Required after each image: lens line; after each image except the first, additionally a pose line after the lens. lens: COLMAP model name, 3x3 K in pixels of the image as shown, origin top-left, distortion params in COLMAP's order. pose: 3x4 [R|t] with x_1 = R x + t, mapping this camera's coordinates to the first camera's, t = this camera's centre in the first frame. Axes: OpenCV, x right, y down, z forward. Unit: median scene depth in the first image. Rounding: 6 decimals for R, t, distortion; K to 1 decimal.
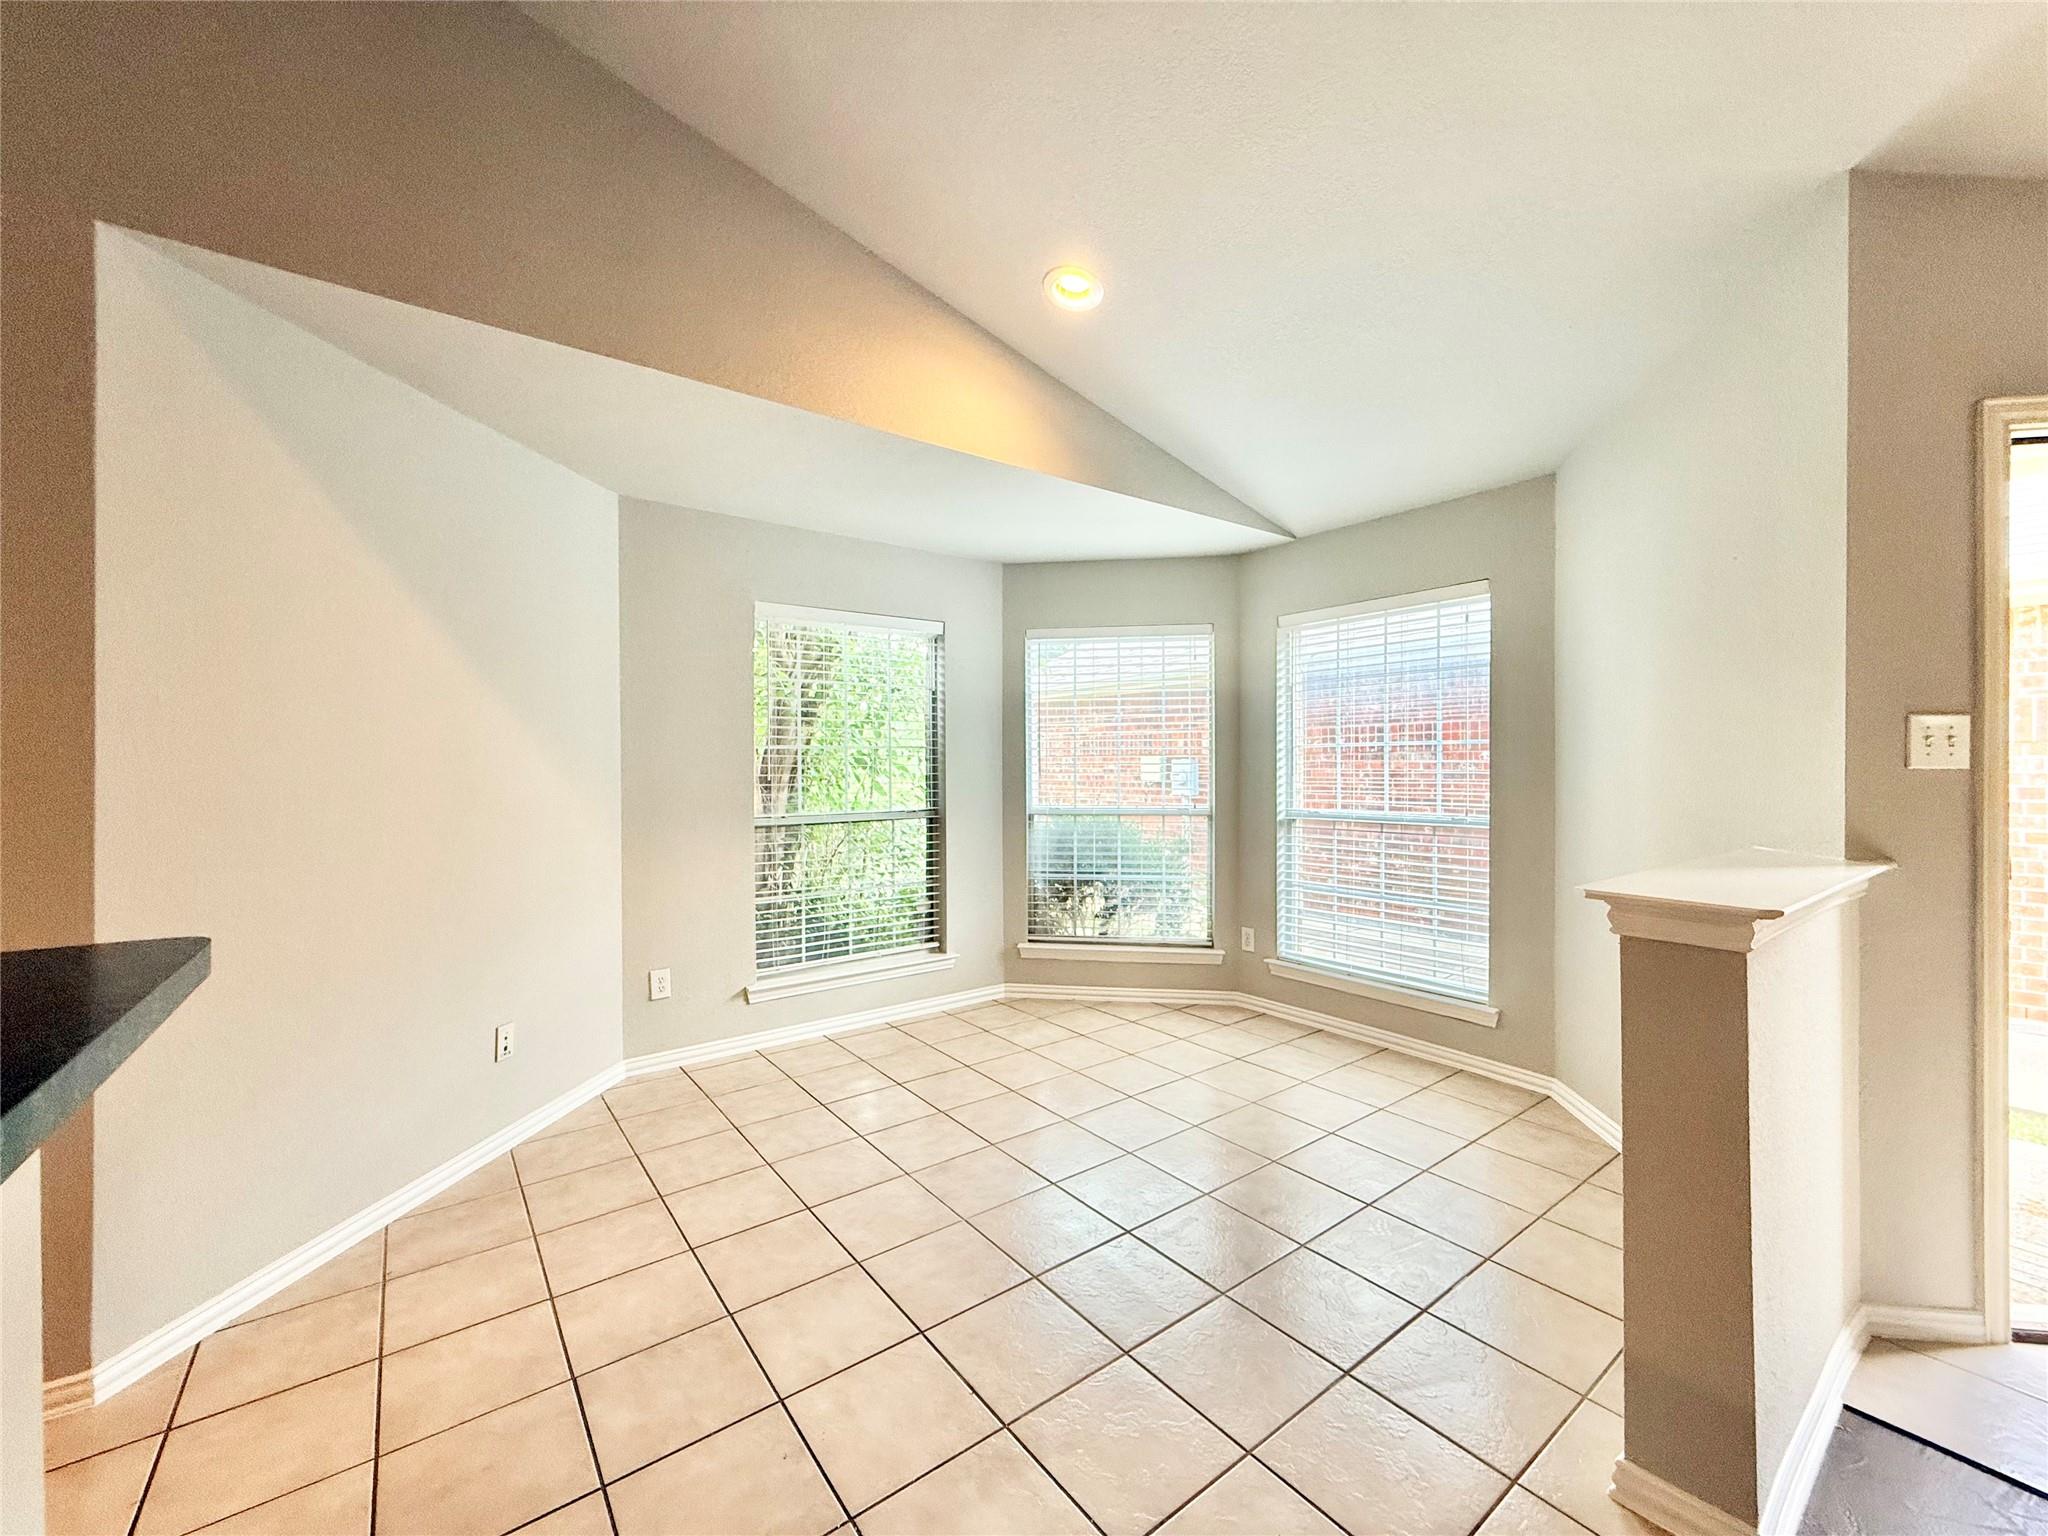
lens RADIAL K [[815.1, 0, 1020.6], [0, 815.1, 767.3], [0, 0, 1]] dist [0.000601, 0.000143]
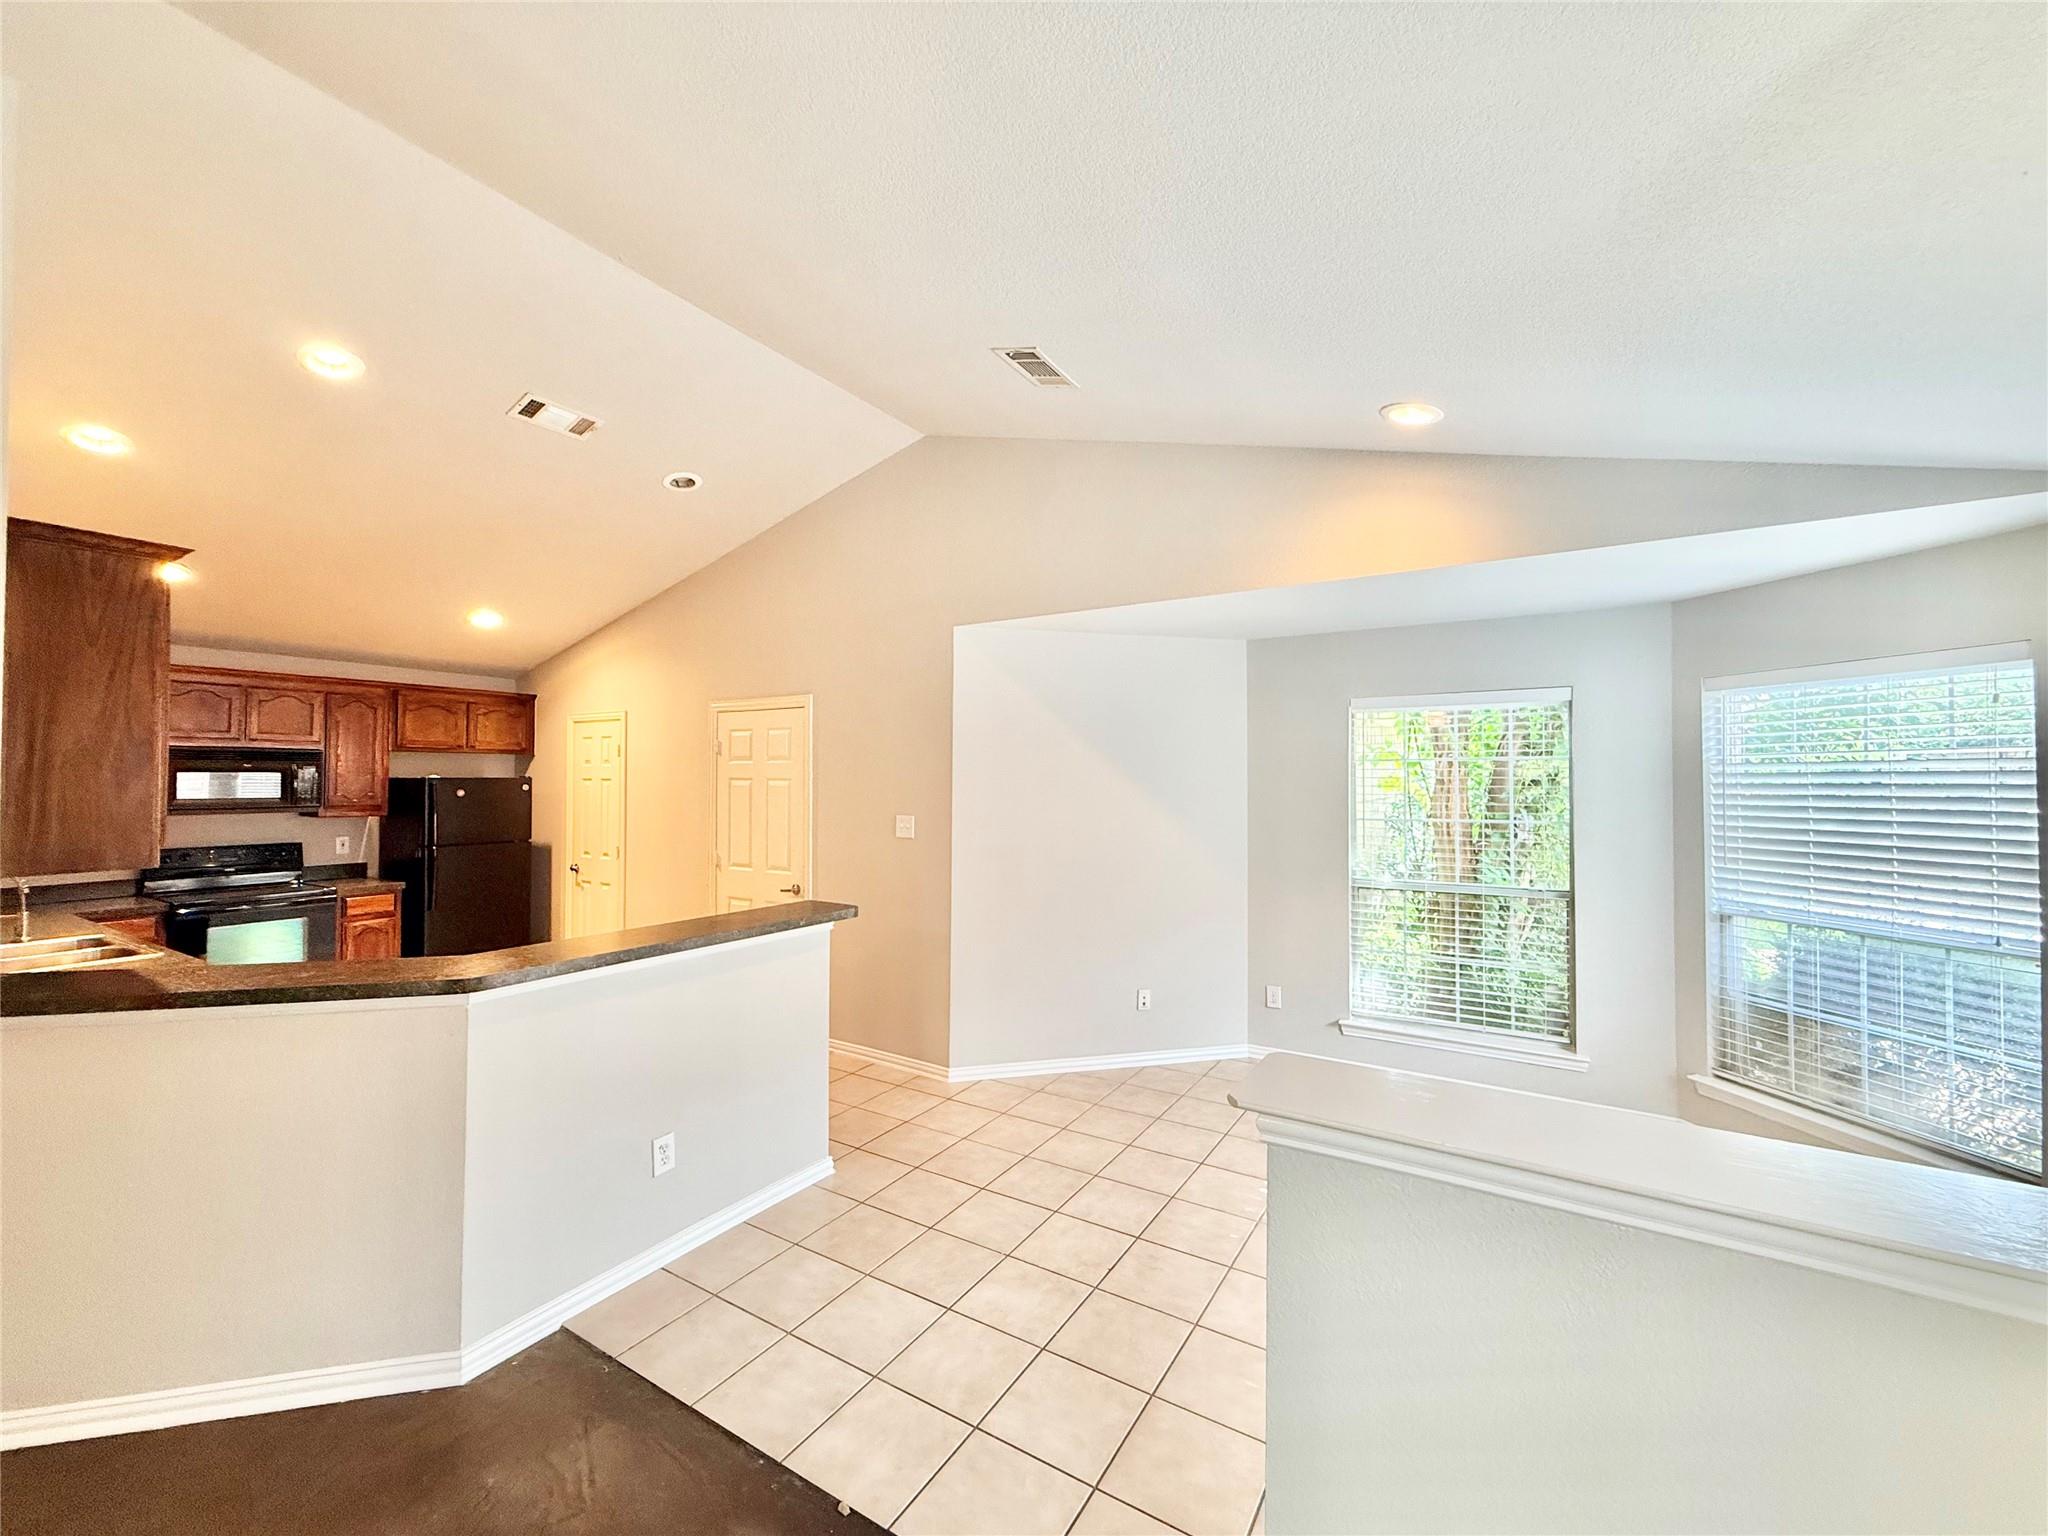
lens RADIAL K [[815.1, 0, 1020.6], [0, 815.1, 767.3], [0, 0, 1]] dist [0.000601, 0.000143]
pose [[0.361864, -0.014053, -0.932125, 0.527575], [-0.006464, 0.999825, -0.017583, -0.067526], [0.932208, 0.012388, 0.361710, 0.100424]]
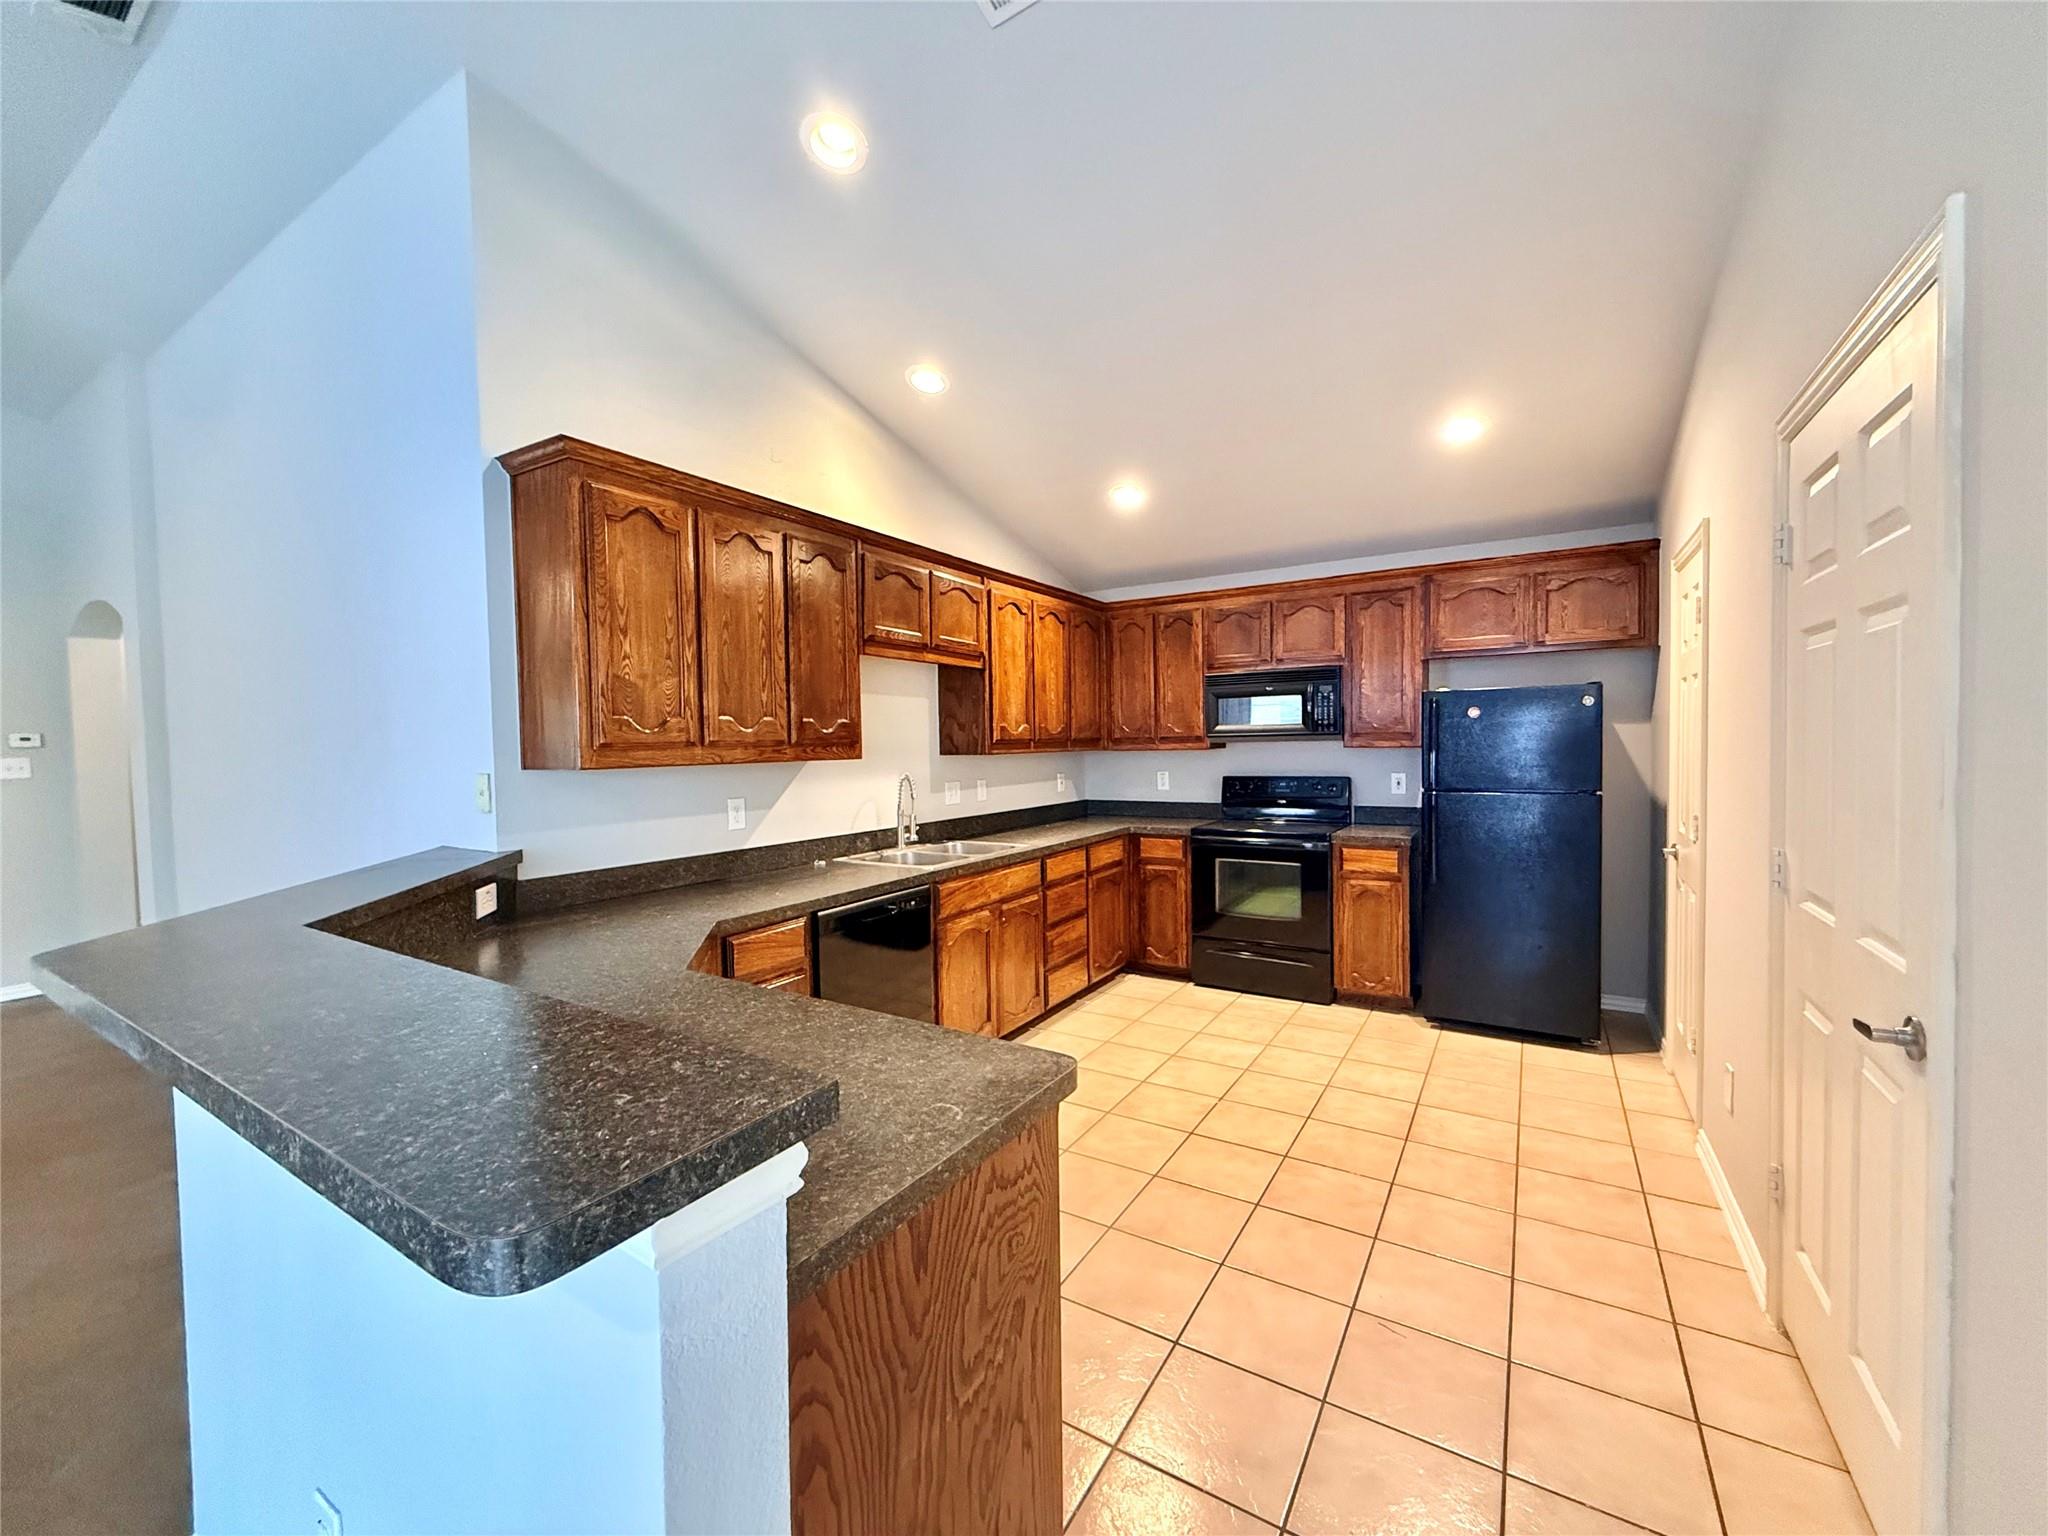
lens RADIAL K [[815.1, 0, 1020.6], [0, 815.1, 767.3], [0, 0, 1]] dist [0.000601, 0.000143]
pose [[-0.932424, 0.024700, -0.360520, -0.265242], [0.013556, 0.999350, 0.033409, -0.021121], [0.361111, 0.026264, -0.932153, 0.369348]]
